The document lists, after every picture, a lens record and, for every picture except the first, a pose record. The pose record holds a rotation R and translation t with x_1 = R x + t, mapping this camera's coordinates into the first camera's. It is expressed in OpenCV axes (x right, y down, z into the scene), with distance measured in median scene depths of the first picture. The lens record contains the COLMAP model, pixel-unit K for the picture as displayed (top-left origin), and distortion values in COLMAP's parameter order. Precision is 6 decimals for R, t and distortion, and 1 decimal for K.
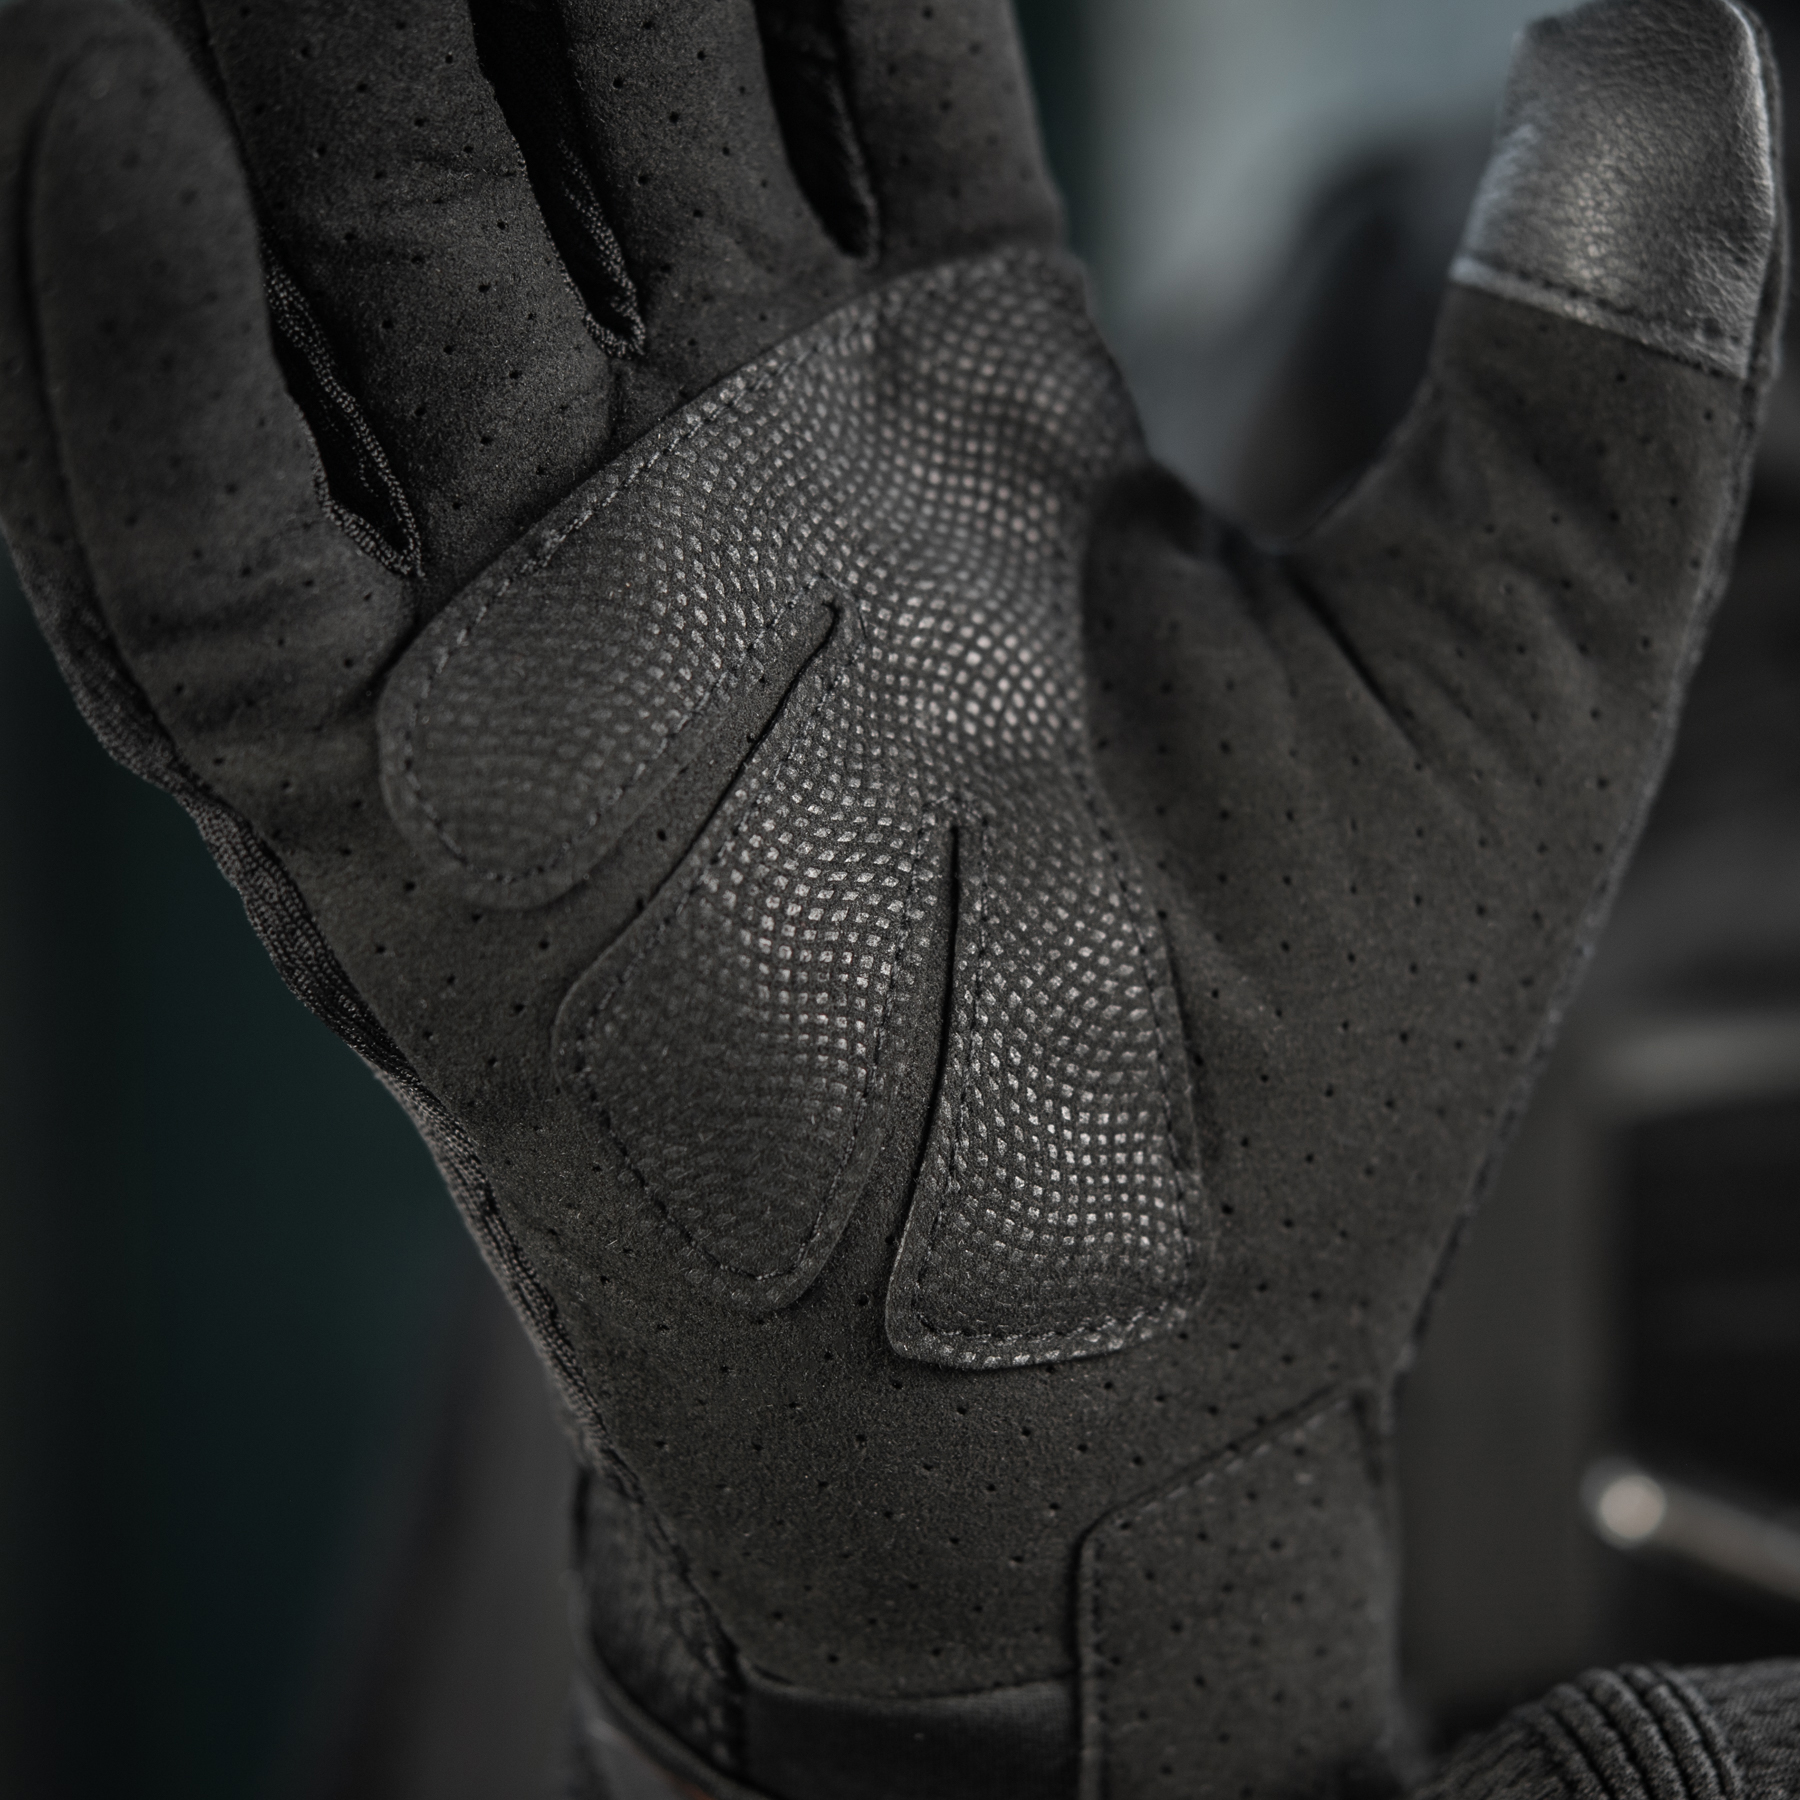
lens RADIAL K [[5049.2, 0, 900.0], [0, 5049.2, 900.0], [0, 0, 1]] dist [0.038199, -1.616750]
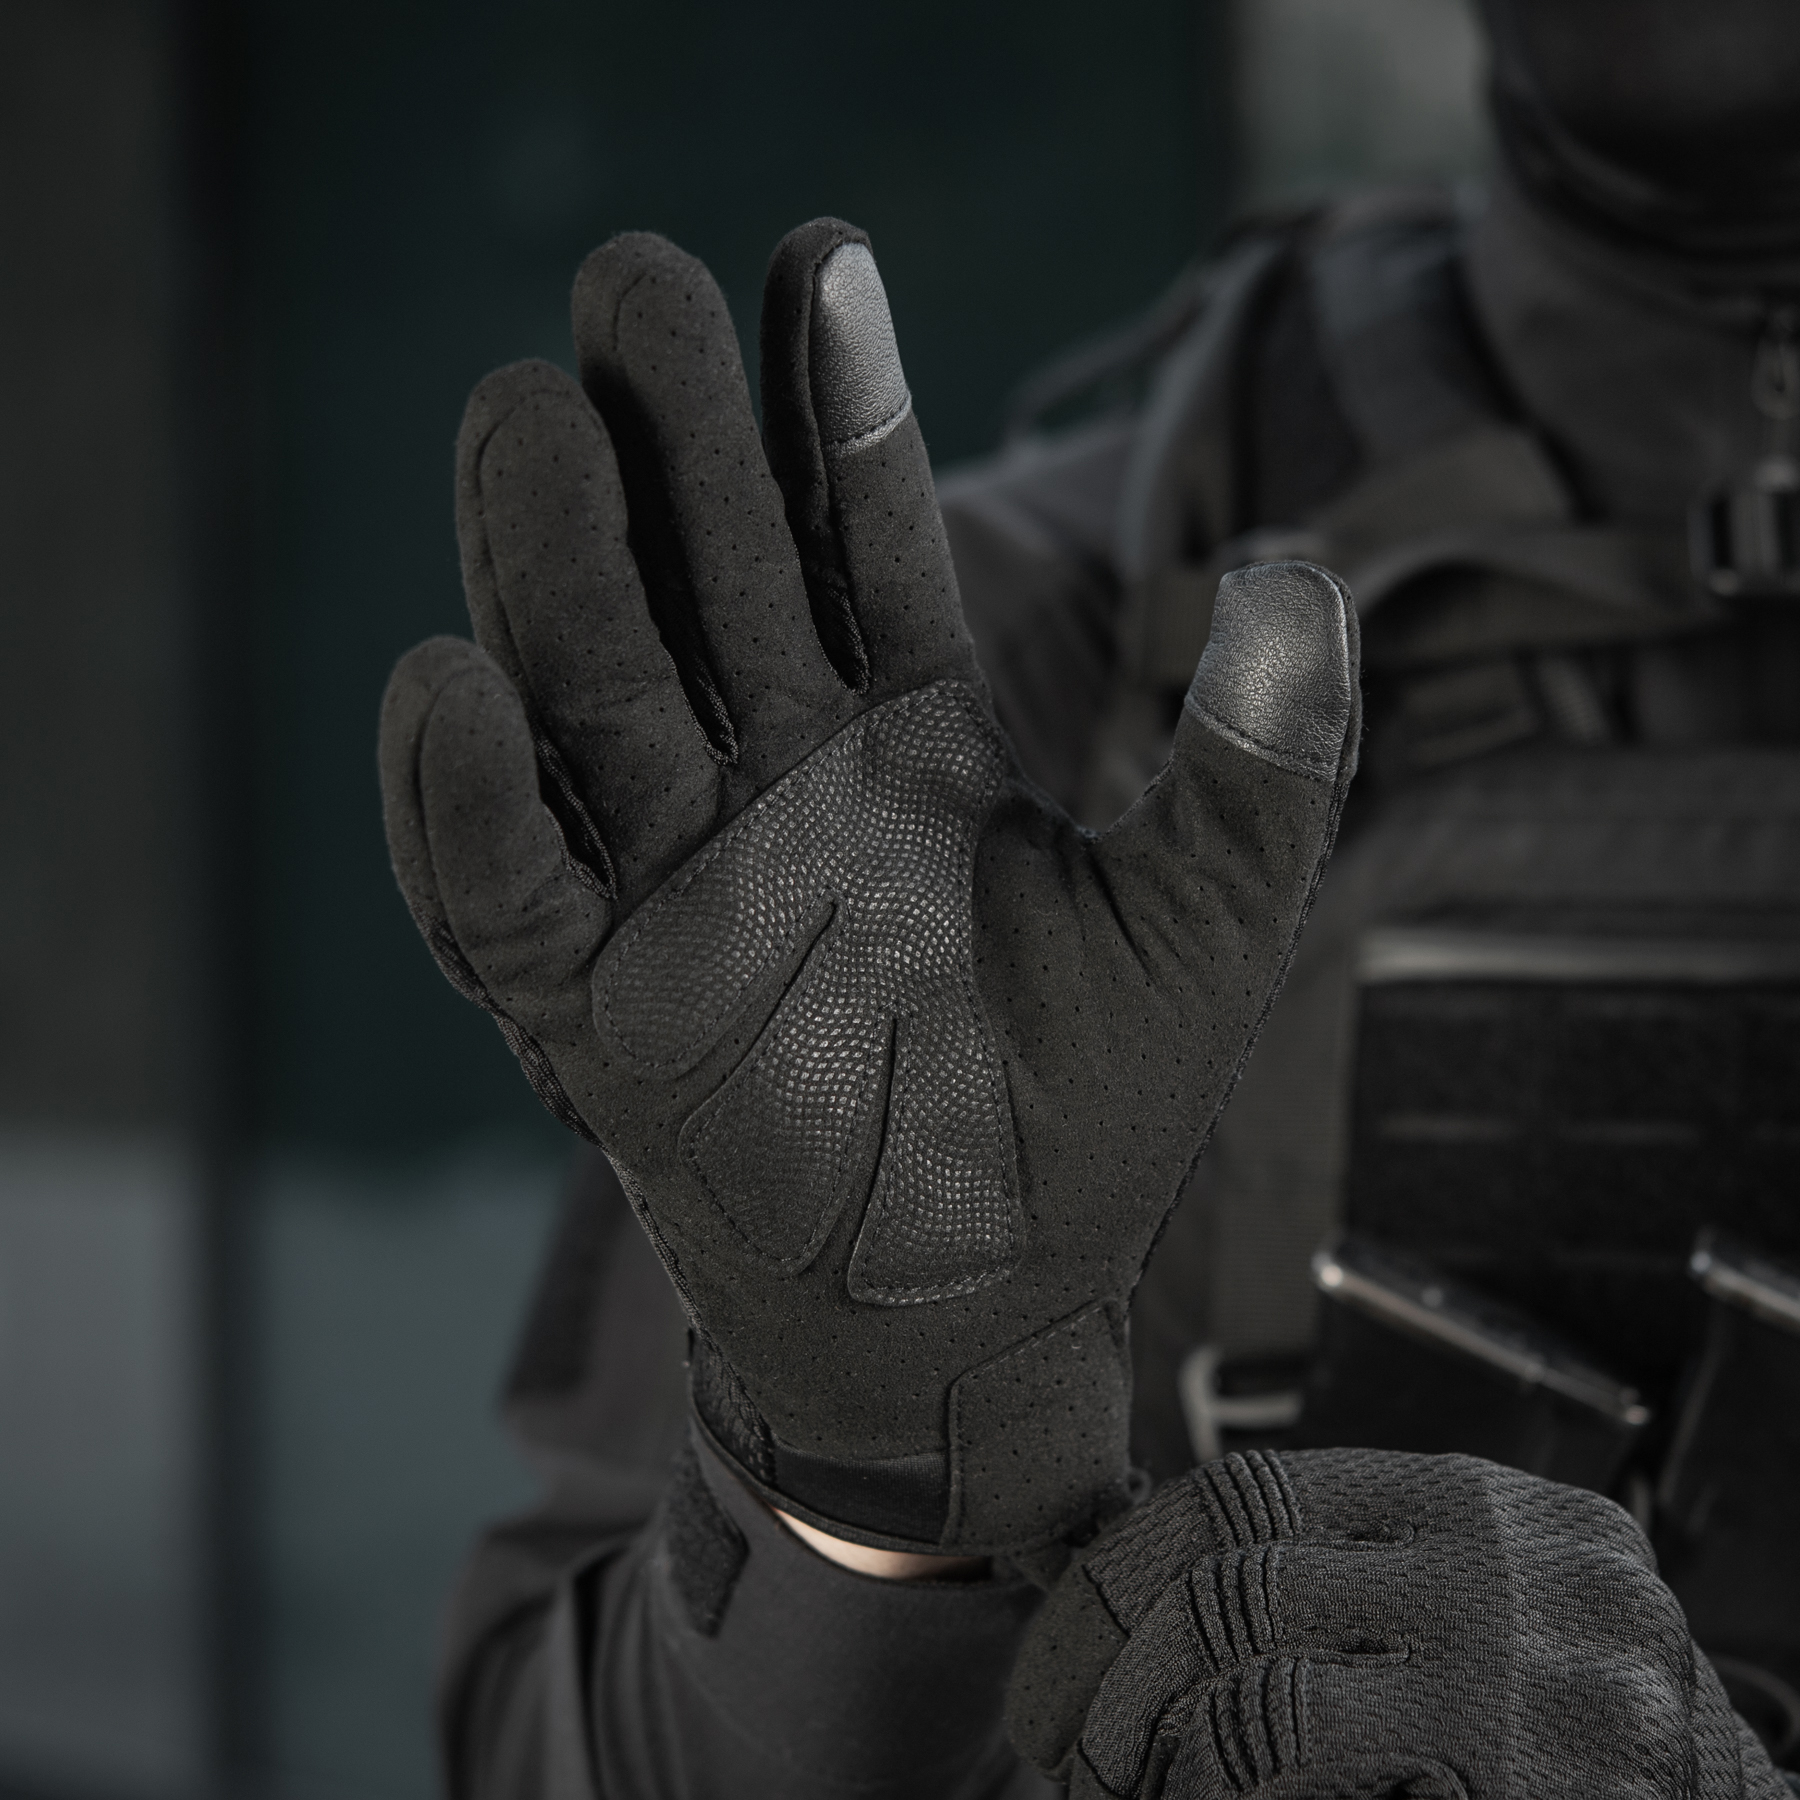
lens RADIAL K [[5049.2, 0, 900.0], [0, 5049.2, 900.0], [0, 0, 1]] dist [0.038199, -1.616750]
pose [[0.998733, 0.036668, -0.034477, 0.076723], [-0.030495, 0.985812, 0.165062, -0.372193], [0.040041, -0.163802, 0.985680, -0.858136]]
